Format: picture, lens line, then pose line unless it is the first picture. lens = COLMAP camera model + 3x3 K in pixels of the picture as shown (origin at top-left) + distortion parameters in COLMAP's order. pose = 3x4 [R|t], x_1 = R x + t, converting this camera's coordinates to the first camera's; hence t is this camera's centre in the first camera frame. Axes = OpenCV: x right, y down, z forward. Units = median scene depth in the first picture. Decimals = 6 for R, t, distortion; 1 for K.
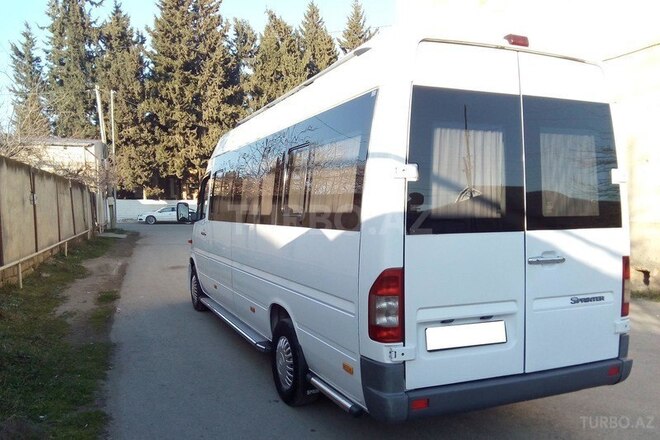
lens RADIAL K [[536.8, 0, 324.2], [0, 536.8, 244.3], [0, 0, 1]] dist [0.058204, -0.064558]
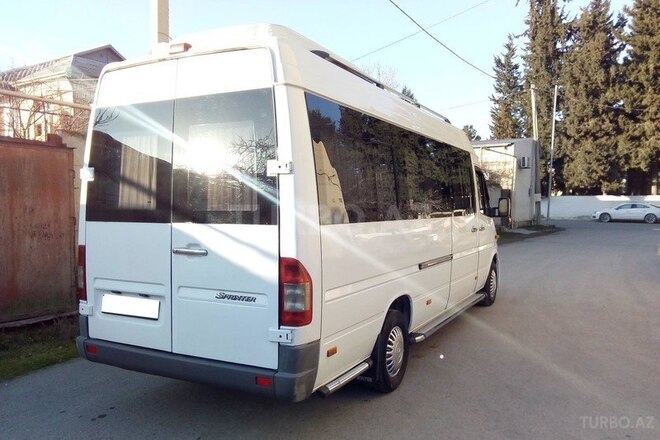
lens RADIAL K [[536.8, 0, 324.2], [0, 536.8, 244.3], [0, 0, 1]] dist [0.058204, -0.064558]
pose [[0.617250, 0.064216, -0.784142, 0.114611], [-0.059339, 0.997625, 0.034989, -0.003081], [0.784527, 0.024933, 0.619594, 0.045472]]
